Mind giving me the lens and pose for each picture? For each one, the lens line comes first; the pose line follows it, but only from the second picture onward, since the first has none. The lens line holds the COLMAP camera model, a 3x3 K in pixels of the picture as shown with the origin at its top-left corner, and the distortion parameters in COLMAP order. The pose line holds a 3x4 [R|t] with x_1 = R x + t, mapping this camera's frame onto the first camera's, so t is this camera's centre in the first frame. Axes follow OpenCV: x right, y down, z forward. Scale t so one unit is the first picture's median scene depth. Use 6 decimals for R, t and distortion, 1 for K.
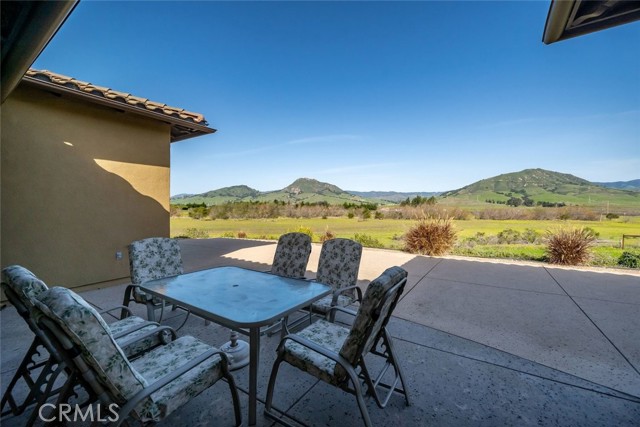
lens RADIAL K [[251.6, 0, 337.6], [0, 251.6, 211.2], [0, 0, 1]] dist [-0.005449, -0.000199]
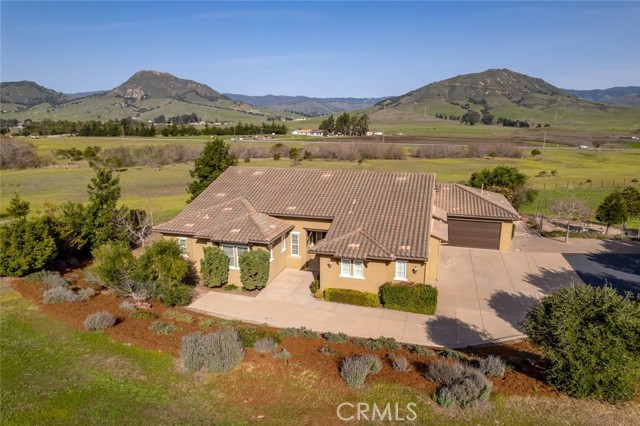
lens RADIAL K [[409.2, 0, 321.2], [0, 409.2, 211.5], [0, 0, 1]] dist [-0.077070, 0.069179]
pose [[0.966076, -0.053041, 0.252753, -0.012437], [0.001422, 0.979760, 0.200169, -0.005989], [-0.258255, -0.193019, 0.946598, -0.028902]]
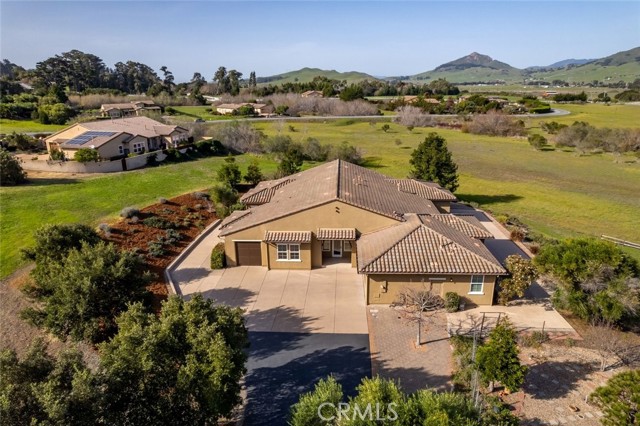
lens RADIAL K [[409.2, 0, 320.4], [0, 409.2, 209.4], [0, 0, 1]] dist [-0.077070, 0.069179]
pose [[0.471723, 0.258193, -0.843098, 0.020116], [-0.004801, 0.956906, 0.290359, -0.009889], [0.881734, -0.132922, 0.452634, -0.020524]]
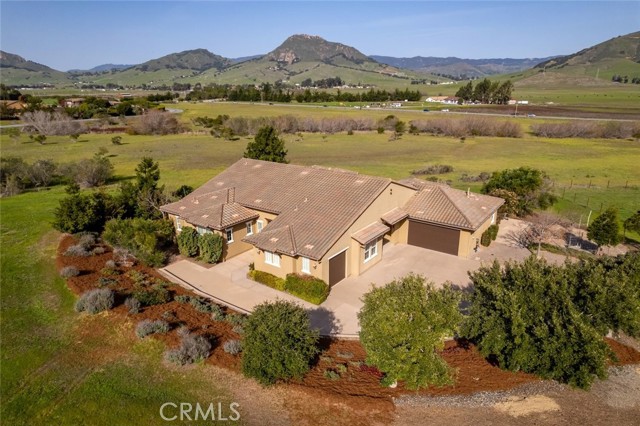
lens RADIAL K [[409.2, 0, 321.3], [0, 409.2, 210.9], [0, 0, 1]] dist [-0.077070, 0.069179]
pose [[0.996533, 0.023758, -0.079740, -0.002530], [-0.000262, 0.959258, 0.282533, -0.008619], [0.083203, -0.281532, 0.955938, -0.033015]]
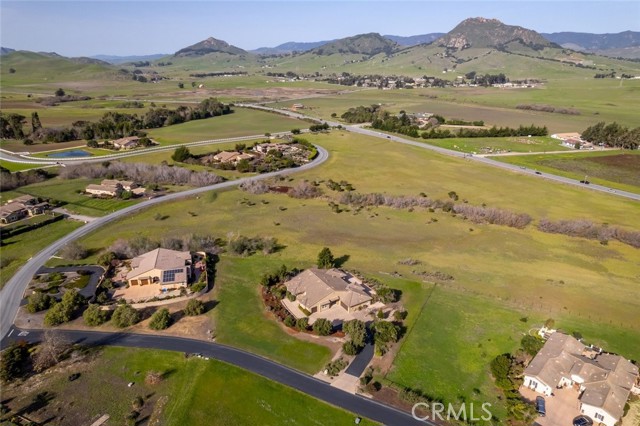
lens RADIAL K [[409.2, 0, 320.6], [0, 409.2, 214.1], [0, 0, 1]] dist [-0.077070, 0.069179]
pose [[0.887168, 0.166743, -0.430266, 0.037406], [-0.009461, 0.938807, 0.344314, -0.056418], [0.461349, -0.301394, 0.834457, -0.089321]]
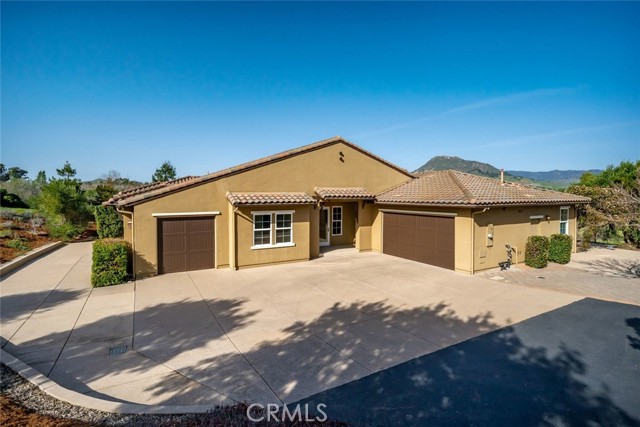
lens RADIAL K [[316.5, 0, 317.4], [0, 316.5, 198.3], [0, 0, 1]] dist [0.001799, -0.000247]
pose [[0.874014, 0.009448, -0.485809, 0.004963], [-0.011321, 0.999935, -0.000921, -0.001019], [0.485769, 0.006304, 0.874064, -0.019764]]
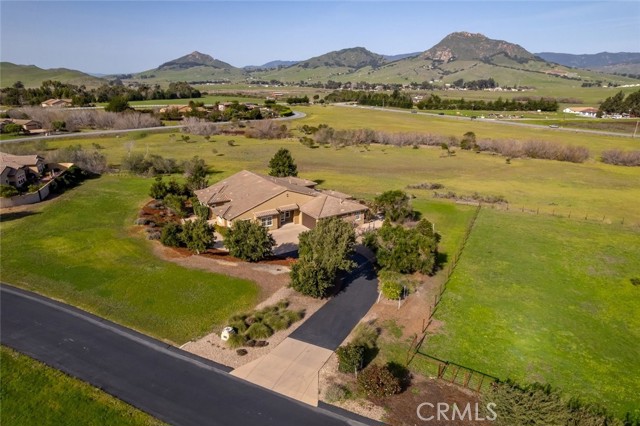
lens RADIAL K [[409.2, 0, 321.1], [0, 409.2, 215.5], [0, 0, 1]] dist [-0.077070, 0.069179]
pose [[0.901424, 0.144327, -0.408172, 0.023618], [-0.015837, 0.953159, 0.302056, -0.015186], [0.432647, -0.265816, 0.861486, -0.049364]]
